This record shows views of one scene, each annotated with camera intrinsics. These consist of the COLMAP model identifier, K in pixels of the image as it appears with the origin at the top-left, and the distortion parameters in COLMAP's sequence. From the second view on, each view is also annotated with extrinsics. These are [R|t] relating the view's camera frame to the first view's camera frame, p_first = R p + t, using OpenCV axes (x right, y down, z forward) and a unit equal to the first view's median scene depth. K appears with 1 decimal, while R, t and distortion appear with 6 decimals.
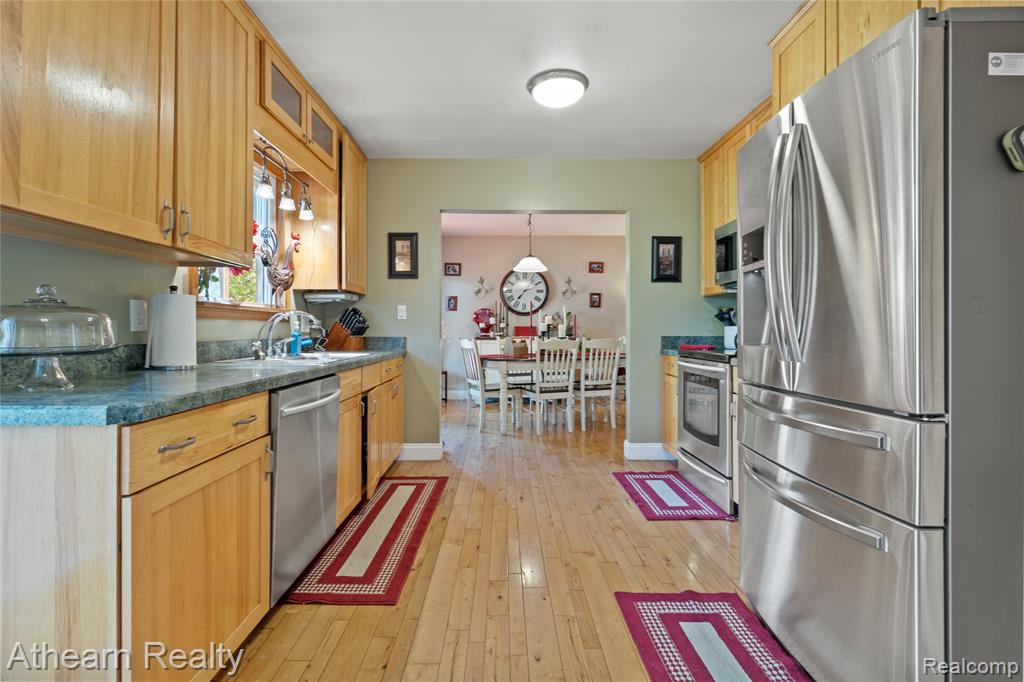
lens RADIAL K [[485.9, 0, 505.7], [0, 485.9, 333.9], [0, 0, 1]] dist [0.005310, -0.000192]
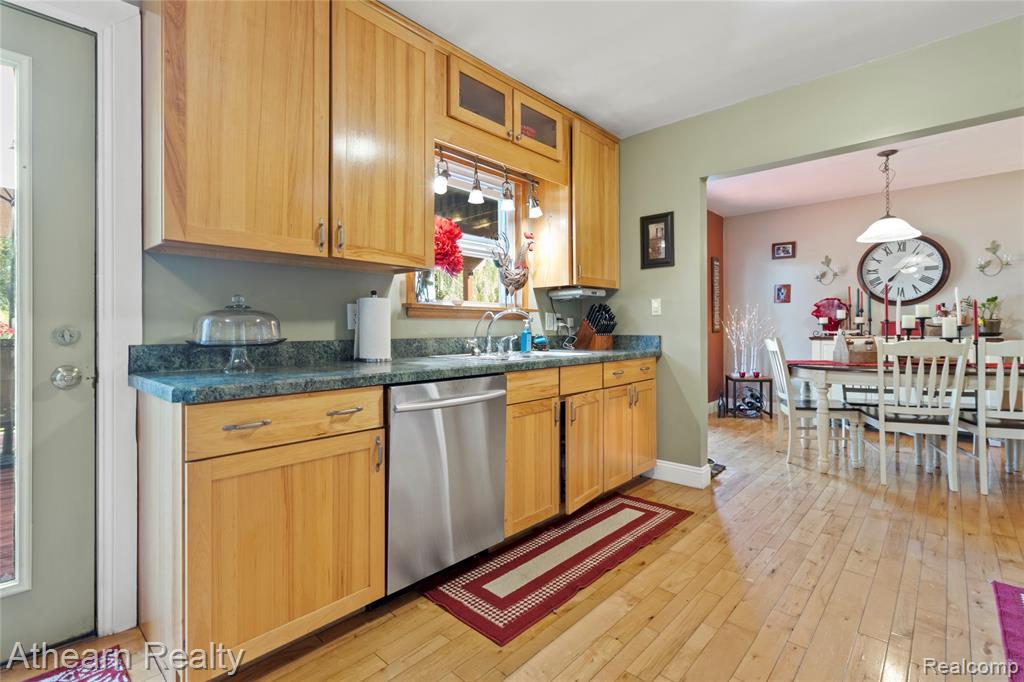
lens RADIAL K [[485.9, 0, 501.0], [0, 485.9, 329.4], [0, 0, 1]] dist [0.005310, -0.000192]
pose [[0.719055, -0.004651, -0.694937, 0.230218], [-0.000033, 0.999977, -0.006726, 0.001979], [0.694953, 0.004859, 0.719039, 0.234163]]
